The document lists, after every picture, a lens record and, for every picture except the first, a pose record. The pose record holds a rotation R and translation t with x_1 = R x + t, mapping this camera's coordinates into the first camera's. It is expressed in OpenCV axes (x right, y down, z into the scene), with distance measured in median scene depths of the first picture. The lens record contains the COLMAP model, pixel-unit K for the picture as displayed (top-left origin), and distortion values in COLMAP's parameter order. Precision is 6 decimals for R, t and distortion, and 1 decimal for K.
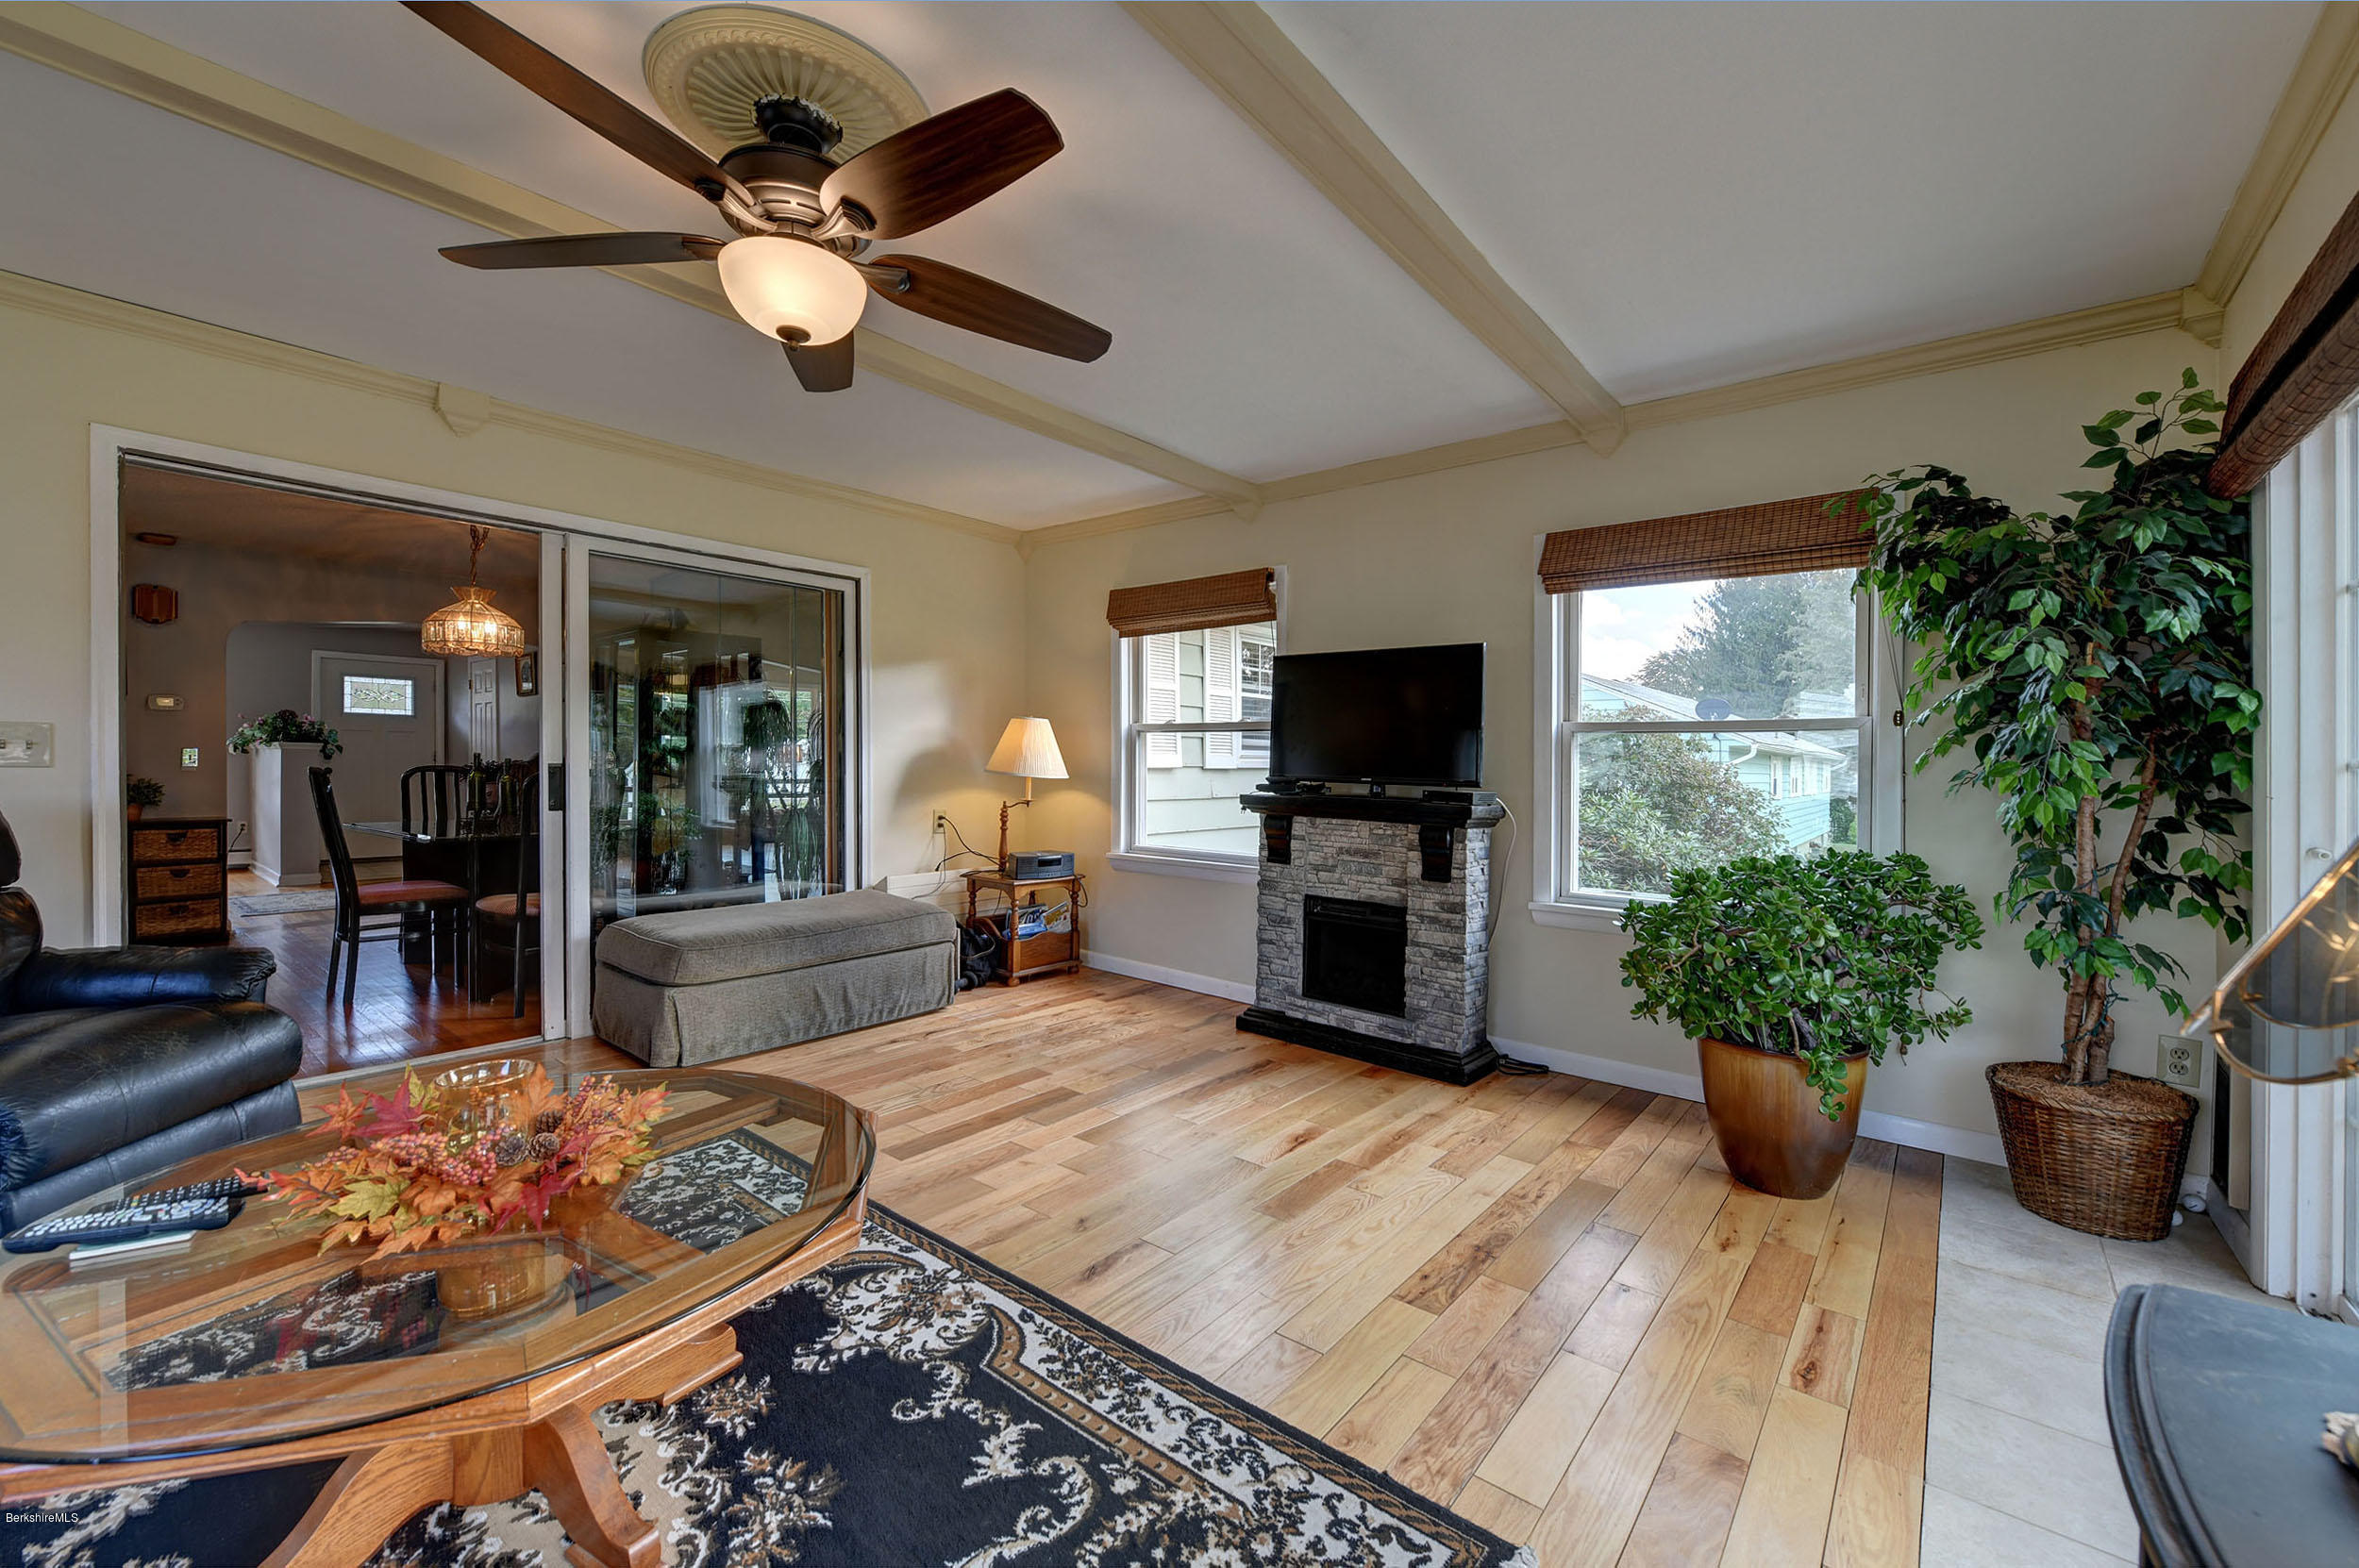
lens RADIAL K [[944.0, 0, 1189.6], [0, 944.0, 777.3], [0, 0, 1]] dist [-0.004159, 0.000006]
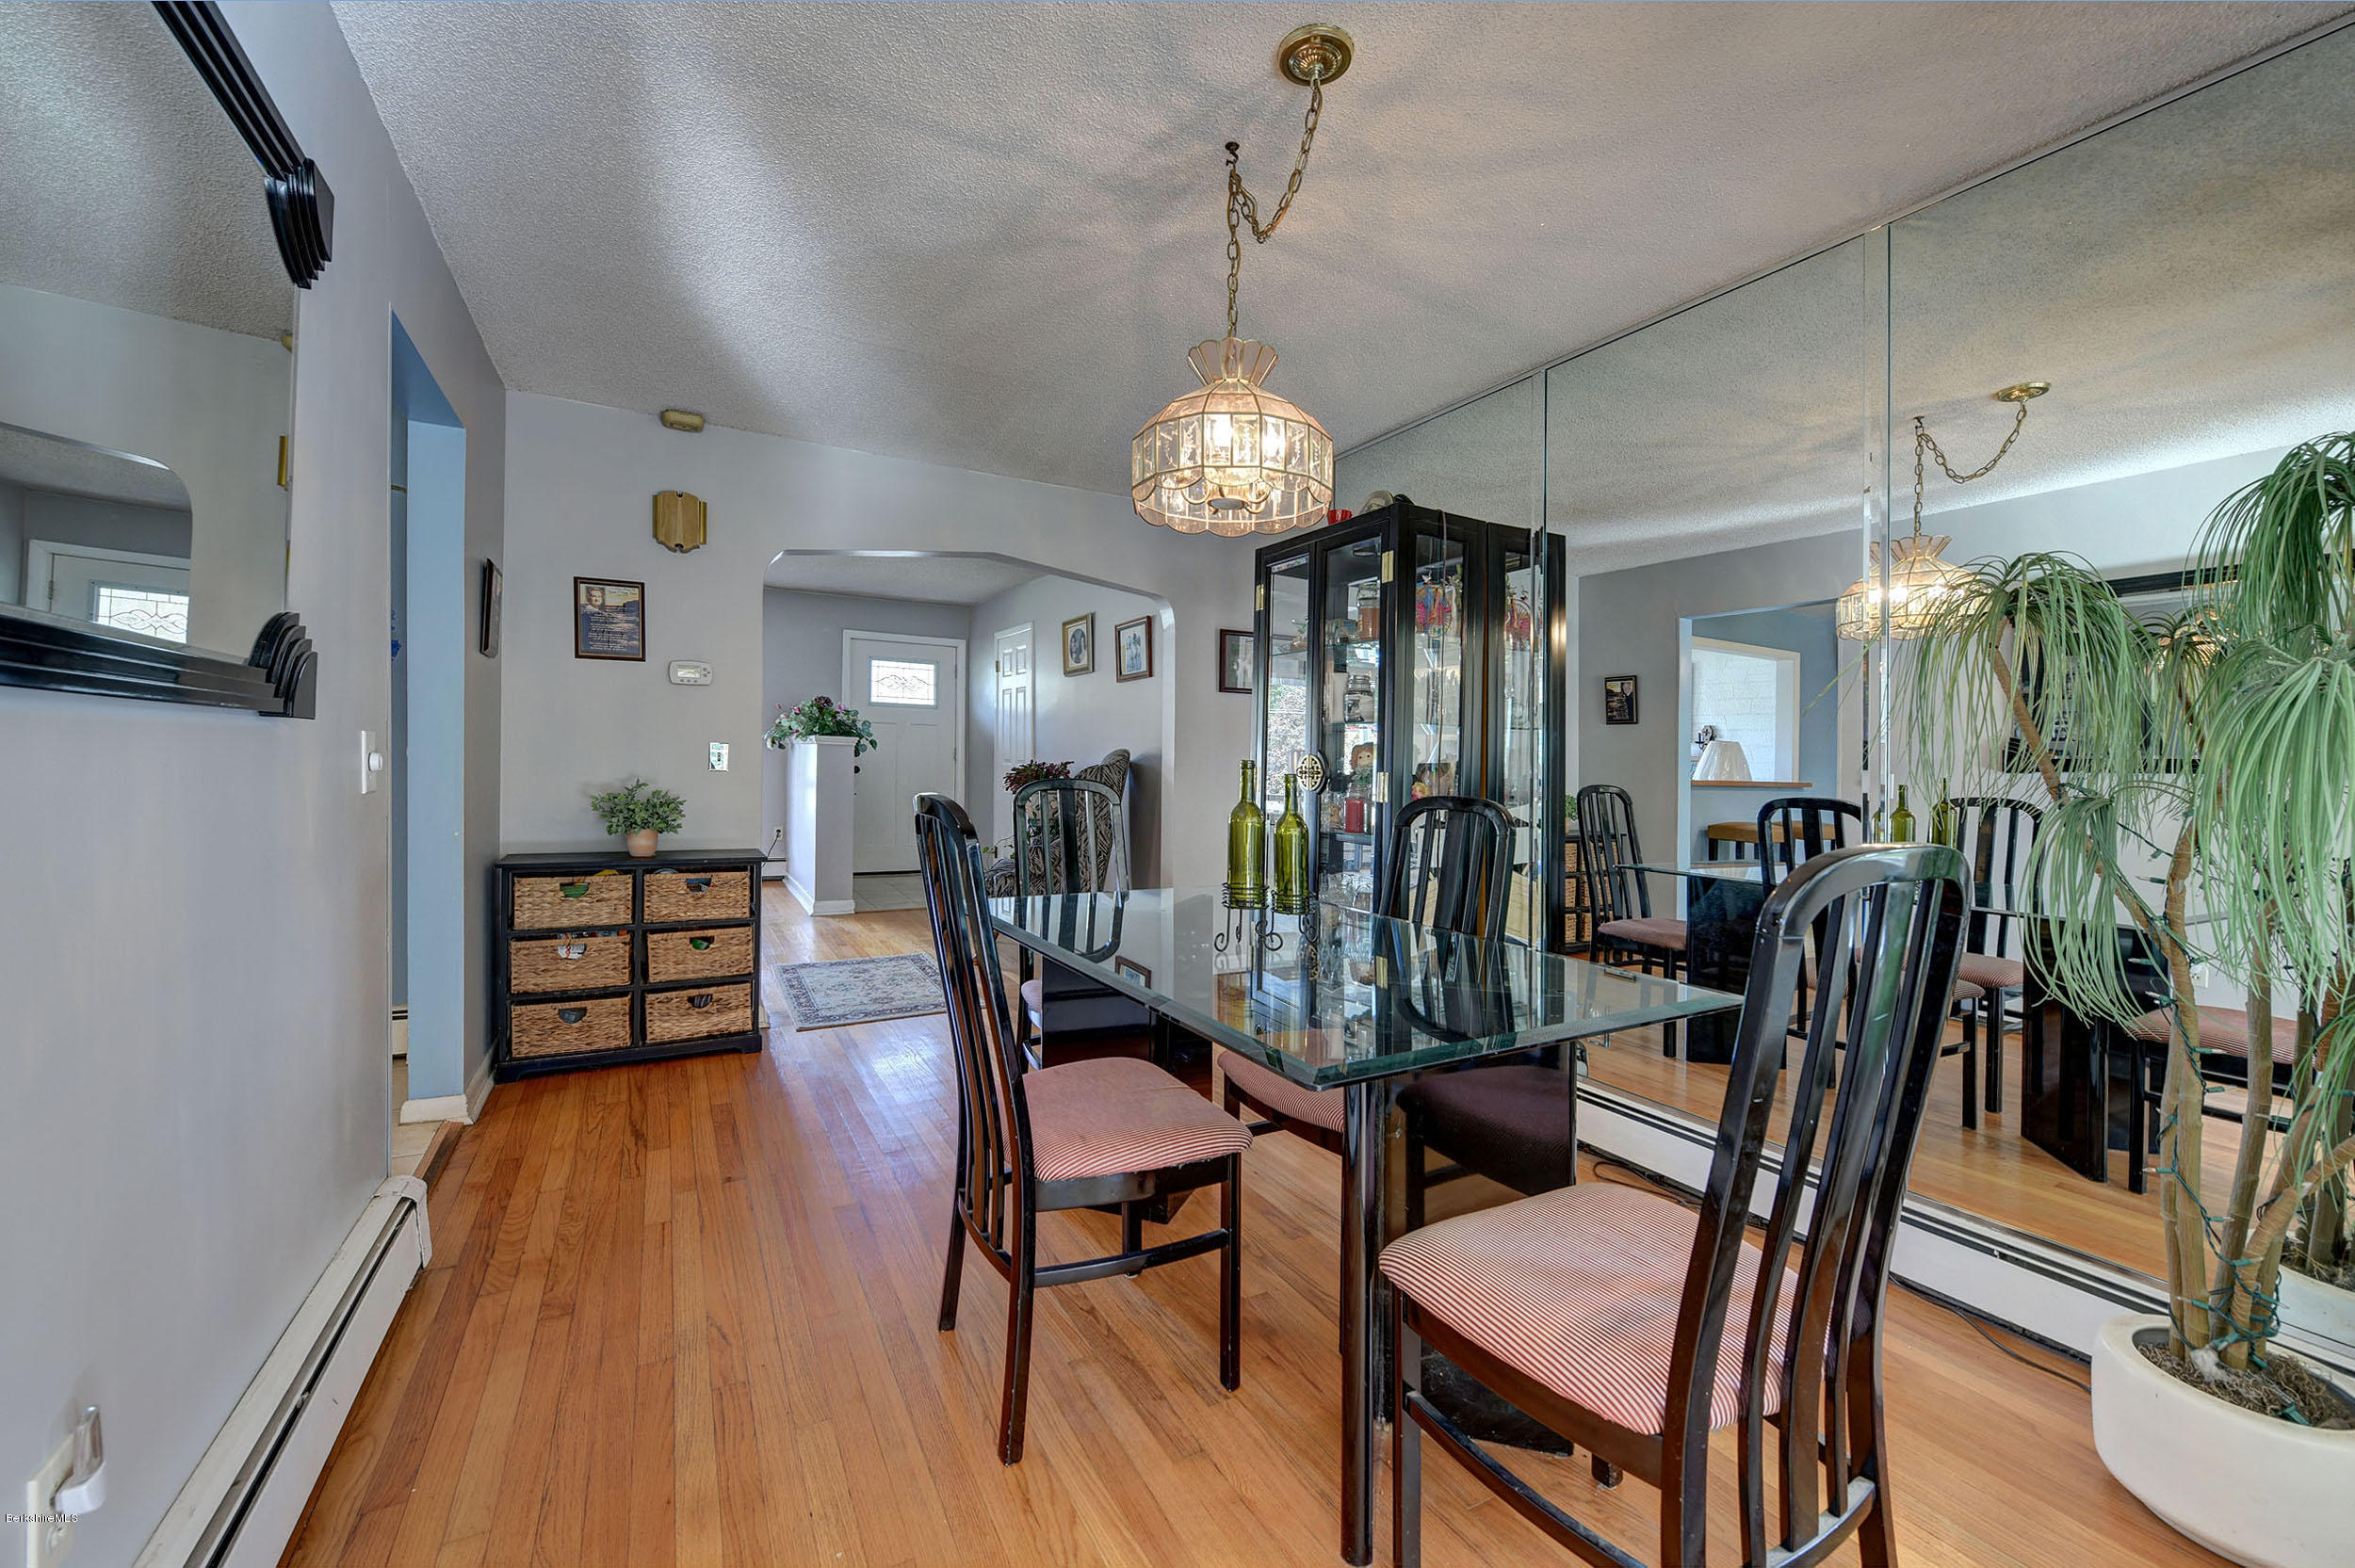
lens RADIAL K [[943.1, 0, 1193.5], [0, 943.1, 779.1], [0, 0, 1]] dist [0.006996, -0.000284]
pose [[0.931431, 0.018374, -0.363453, -0.367509], [-0.017620, 0.999830, 0.005389, -0.009925], [0.363490, 0.001384, 0.931597, 0.360126]]
